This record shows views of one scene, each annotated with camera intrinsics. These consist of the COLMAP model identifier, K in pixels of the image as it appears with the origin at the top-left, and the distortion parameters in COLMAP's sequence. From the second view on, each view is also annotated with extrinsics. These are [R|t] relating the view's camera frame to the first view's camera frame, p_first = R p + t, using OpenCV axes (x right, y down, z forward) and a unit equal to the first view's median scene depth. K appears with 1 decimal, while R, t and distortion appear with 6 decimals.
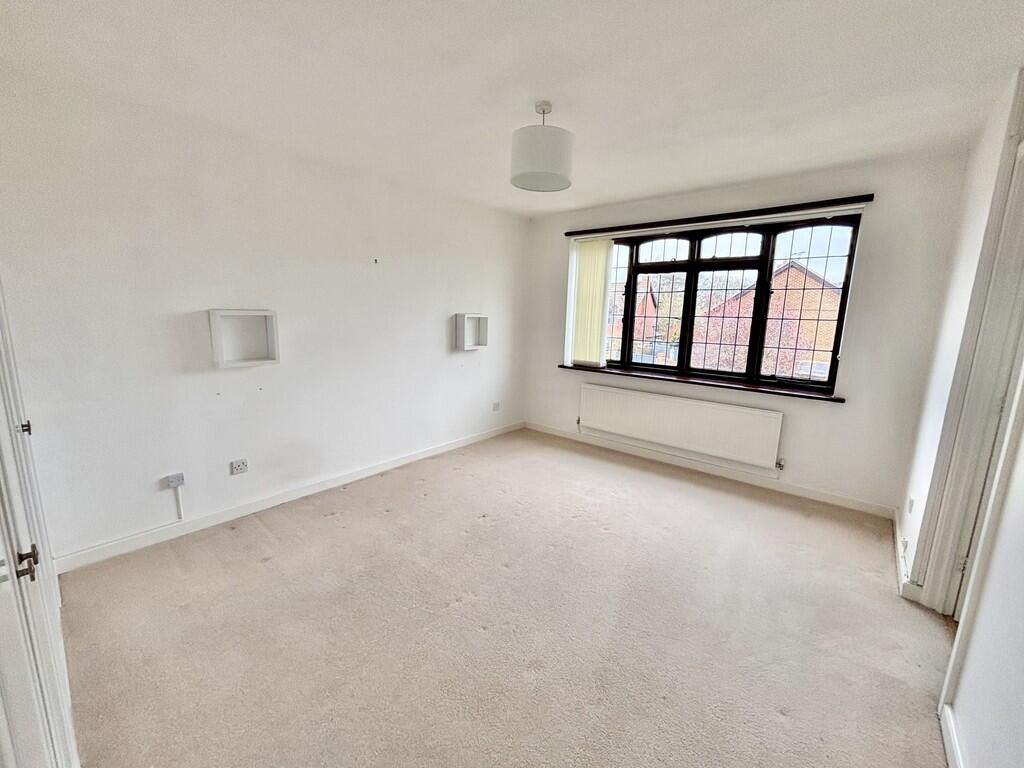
lens RADIAL K [[413.0, 0, 512.0], [0, 413.0, 384.0], [0, 0, 1]] dist [0.000672, 0.000056]
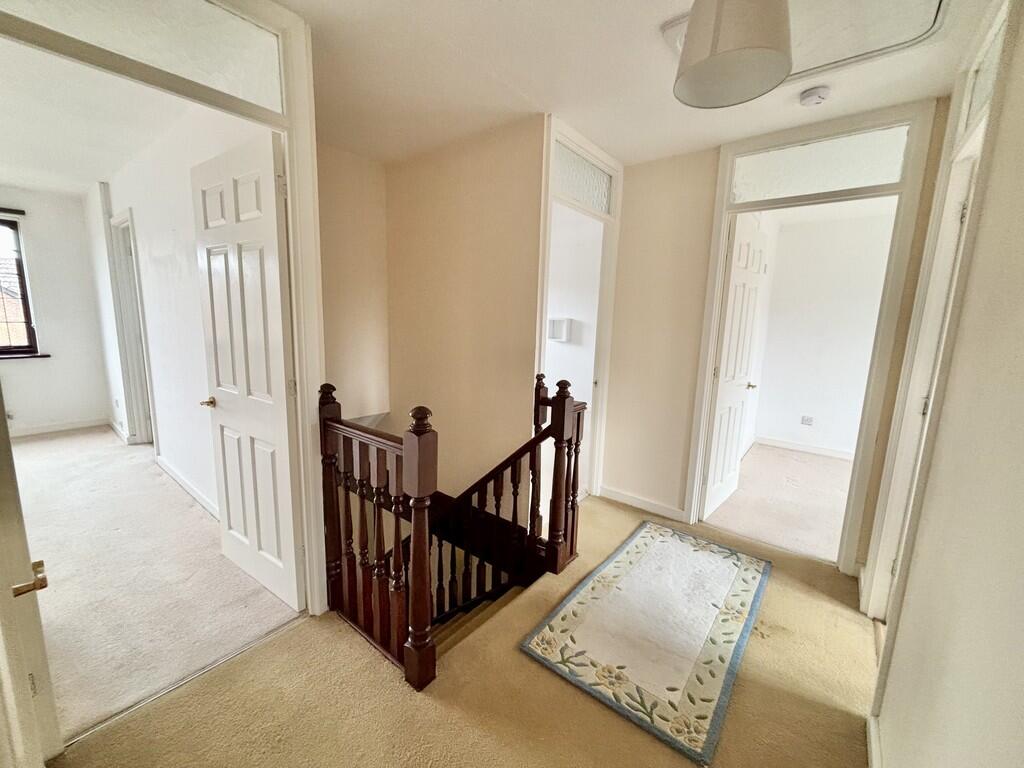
lens RADIAL K [[413.0, 0, 512.0], [0, 413.0, 384.0], [0, 0, 1]] dist [0.000672, 0.000056]
pose [[-0.027526, -0.183991, 0.982542, -0.719695], [0.138788, 0.972692, 0.186034, 0.100874], [-0.989939, 0.141486, -0.001239, -0.614072]]
